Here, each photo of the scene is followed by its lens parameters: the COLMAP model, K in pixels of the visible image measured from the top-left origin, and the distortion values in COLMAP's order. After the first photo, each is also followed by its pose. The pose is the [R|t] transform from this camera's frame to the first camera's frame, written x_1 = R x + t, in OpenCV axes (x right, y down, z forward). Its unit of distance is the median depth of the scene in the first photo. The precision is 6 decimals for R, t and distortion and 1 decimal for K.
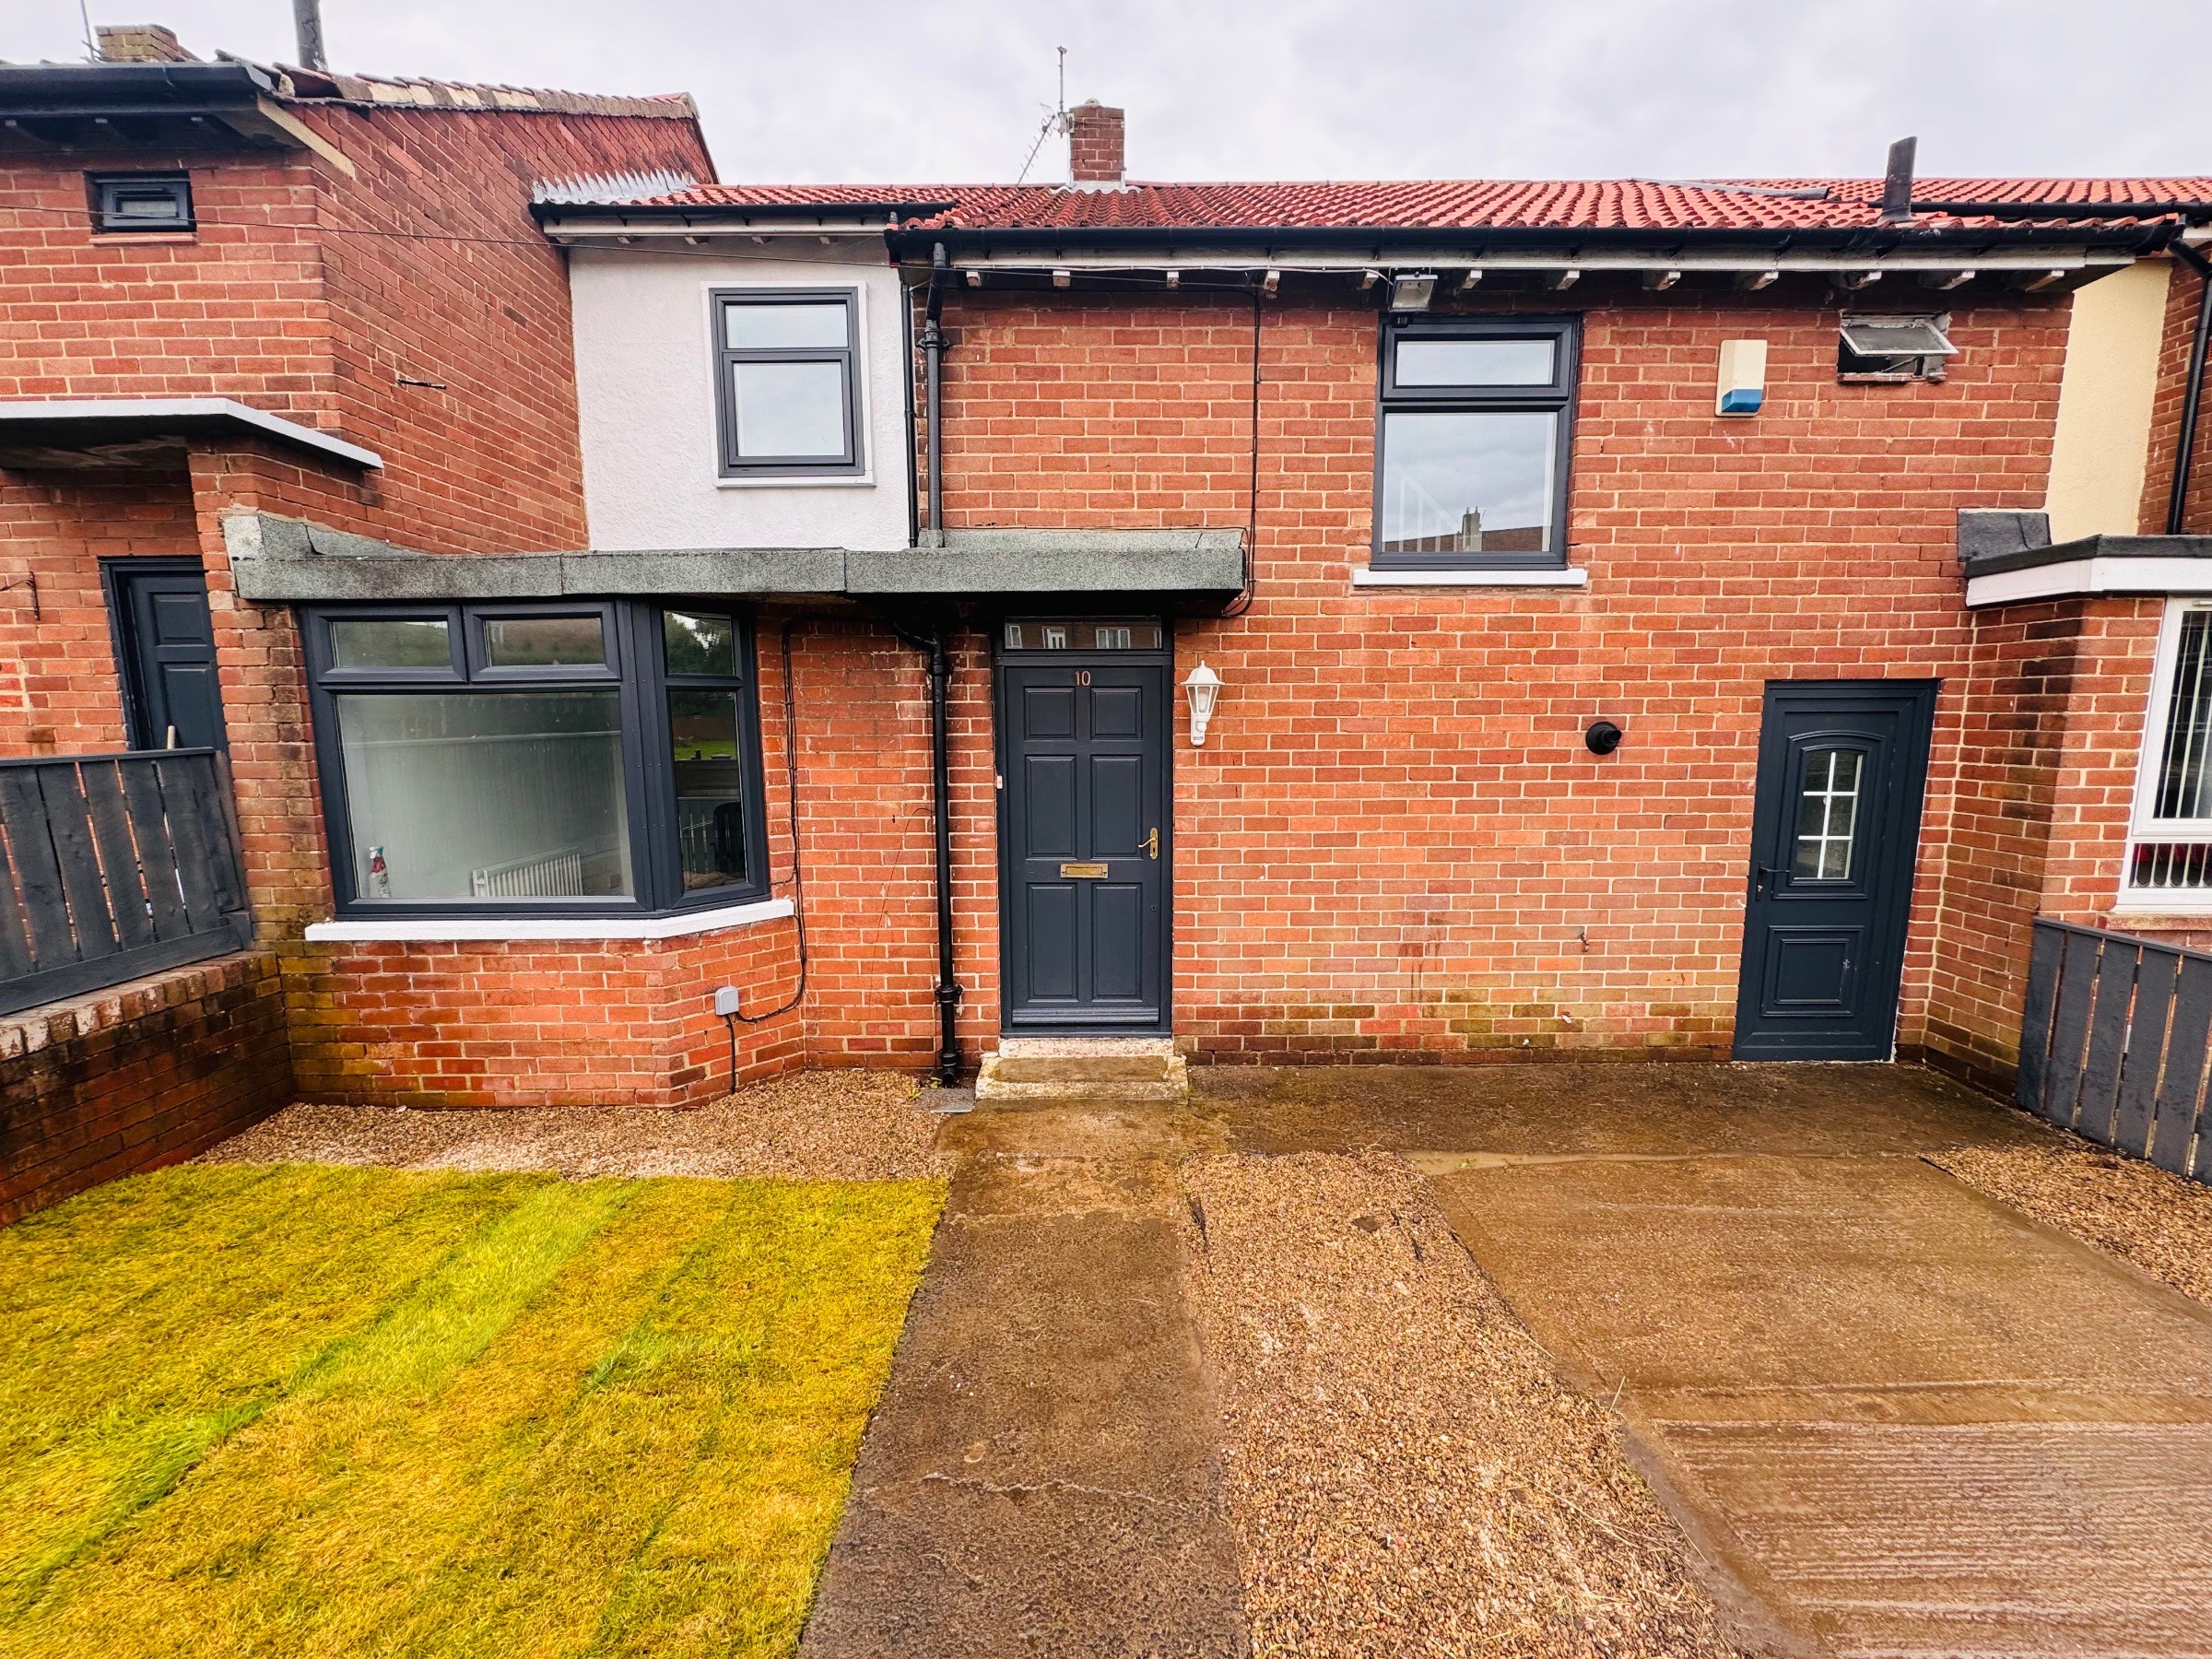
lens RADIAL K [[877.4, 0, 1104.8], [0, 877.4, 825.9], [0, 0, 1]] dist [-0.004495, 0.000795]
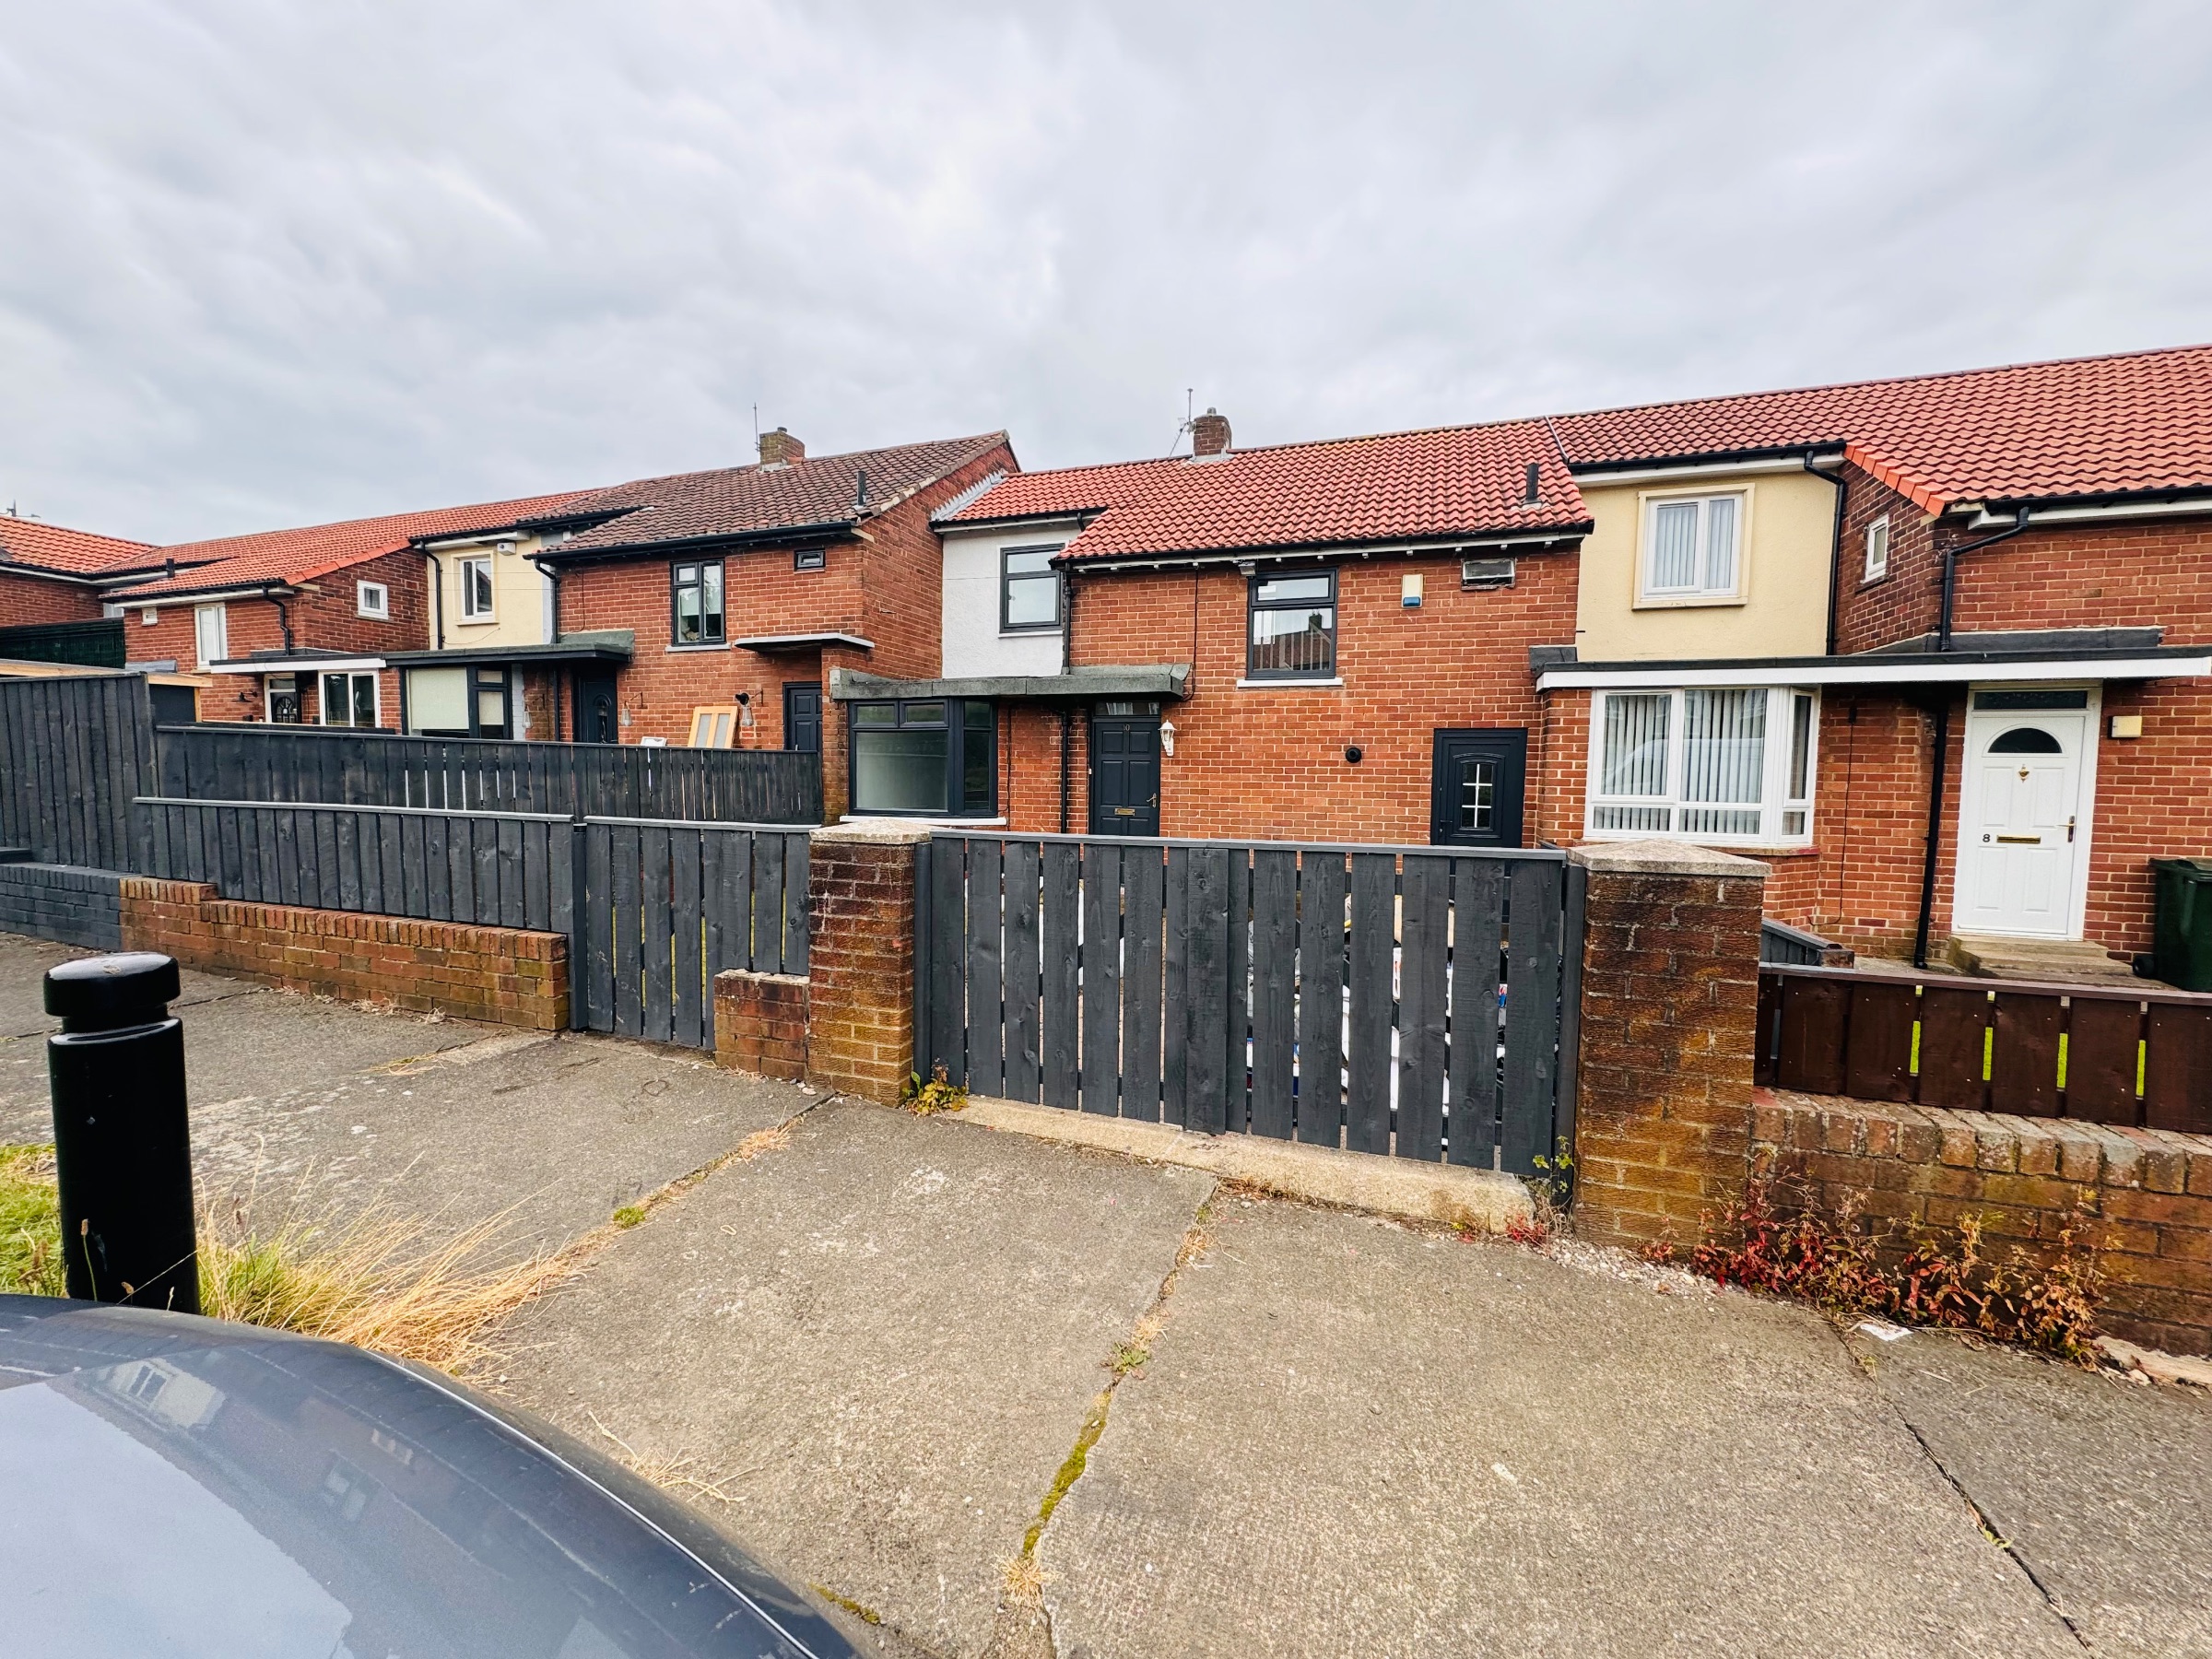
lens RADIAL K [[877.4, 0, 1104.8], [0, 877.4, 825.9], [0, 0, 1]] dist [-0.004495, 0.000795]
pose [[0.943321, 0.037911, -0.329709, 0.716583], [-0.060011, 0.996563, -0.057108, 0.233377], [0.326410, 0.073657, 0.942354, -1.217412]]
